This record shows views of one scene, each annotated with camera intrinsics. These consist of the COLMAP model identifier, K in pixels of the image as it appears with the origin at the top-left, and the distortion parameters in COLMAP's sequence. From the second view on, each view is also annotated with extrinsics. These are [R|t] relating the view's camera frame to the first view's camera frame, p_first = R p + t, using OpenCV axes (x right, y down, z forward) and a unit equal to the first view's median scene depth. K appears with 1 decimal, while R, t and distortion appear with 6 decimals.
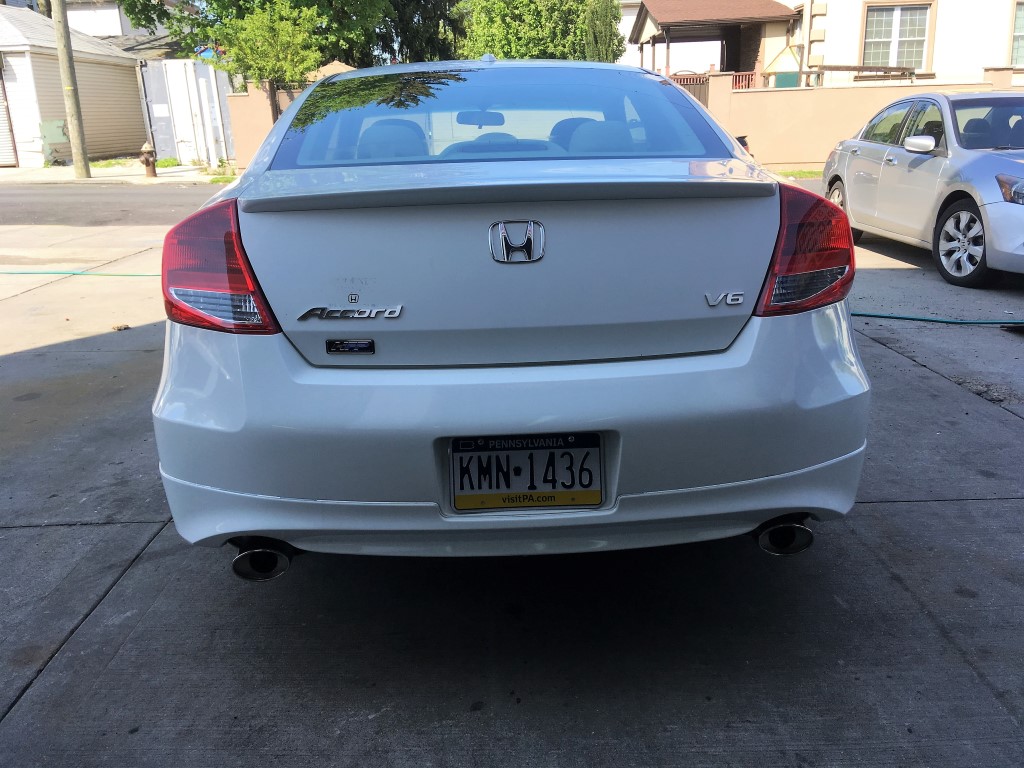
lens RADIAL K [[859.0, 0, 512.0], [0, 859.0, 384.0], [0, 0, 1]] dist [0.103550, -0.152765]
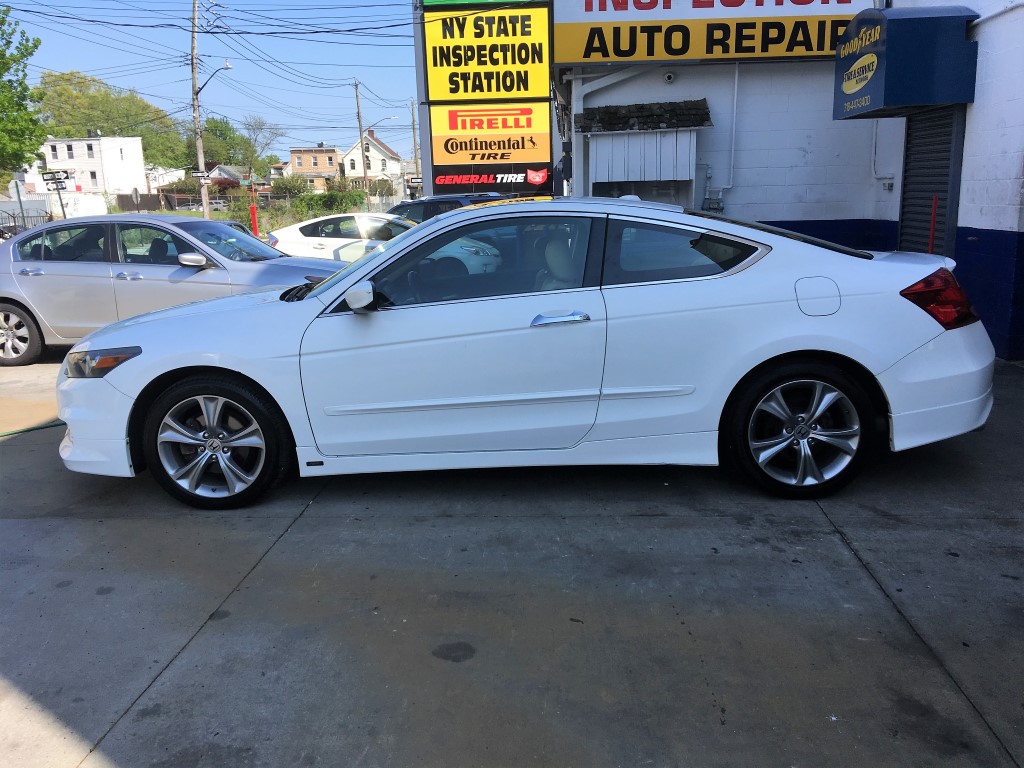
lens RADIAL K [[859.0, 0, 512.0], [0, 859.0, 384.0], [0, 0, 1]] dist [0.103550, -0.152765]
pose [[0.084167, -0.175062, 0.980953, -1.605926], [0.301982, 0.942631, 0.142312, -0.356807], [-0.949591, 0.284252, 0.132204, 1.122130]]
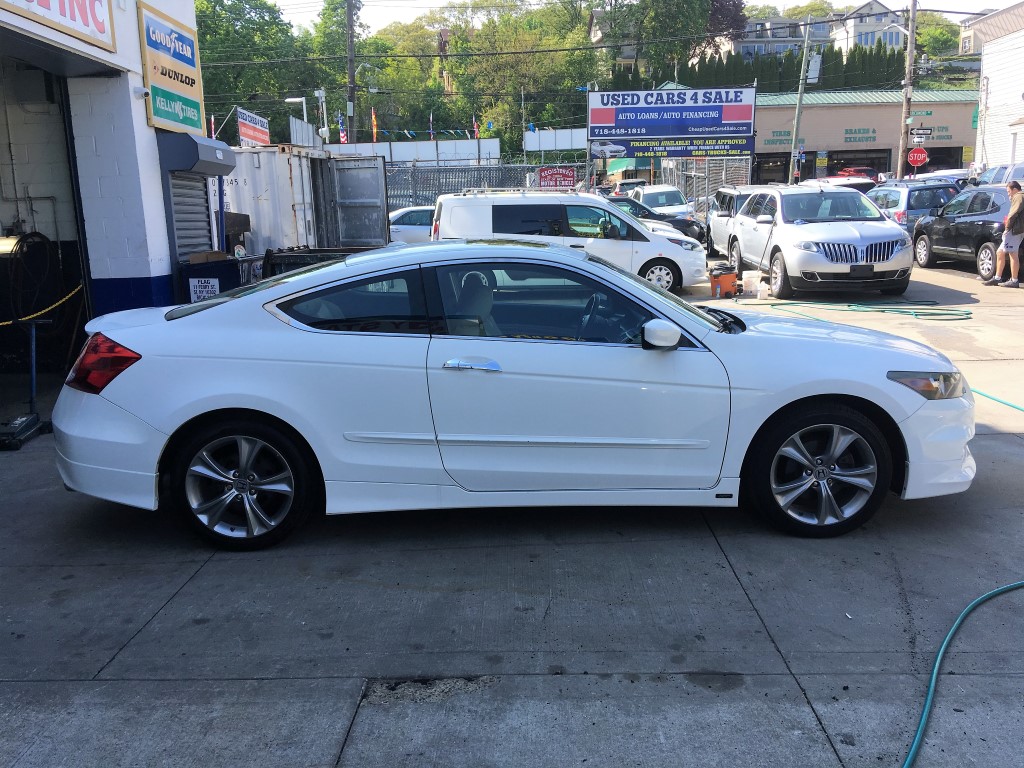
lens RADIAL K [[851.0, 0, 512.0], [0, 851.0, 384.0], [0, 0, 1]] dist [0.096246, -0.141015]
pose [[-0.018493, 0.218627, -0.975633, 1.555090], [-0.255920, 0.942258, 0.215998, -0.540701], [0.966521, 0.253678, 0.038526, 1.242758]]
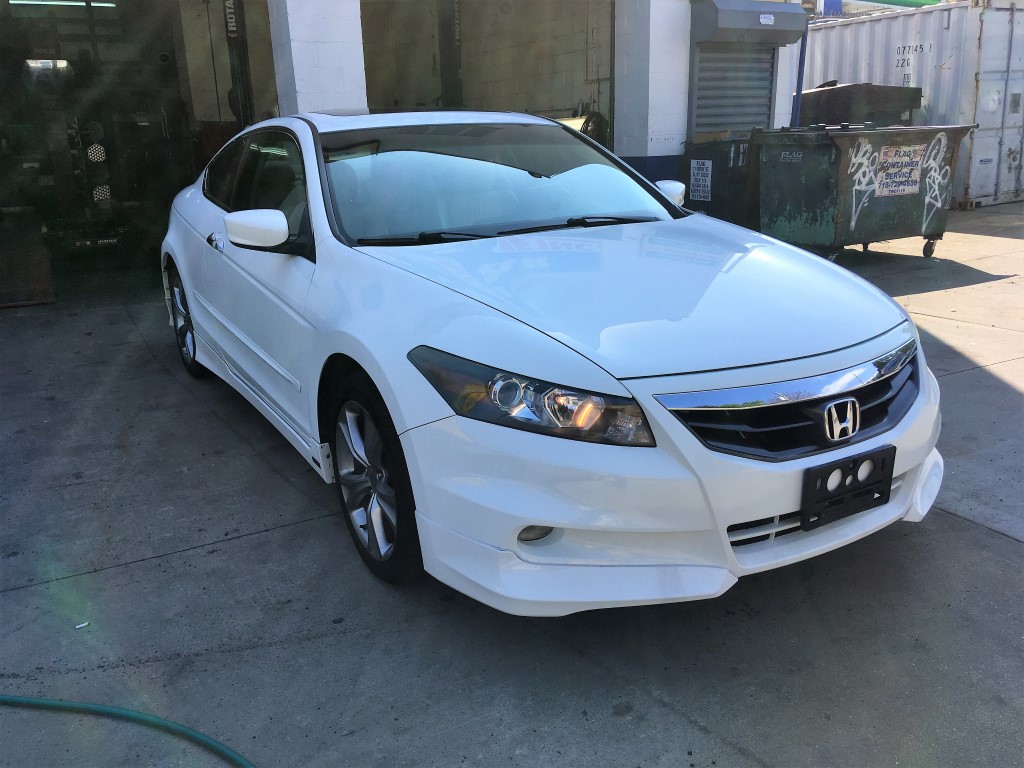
lens RADIAL K [[859.0, 0, 512.0], [0, 859.0, 384.0], [0, 0, 1]] dist [0.103550, -0.152765]
pose [[-0.874499, 0.185302, -0.448235, 0.498961], [-0.086010, 0.850251, 0.519302, -0.790108], [0.477340, 0.492682, -0.727606, 2.466287]]
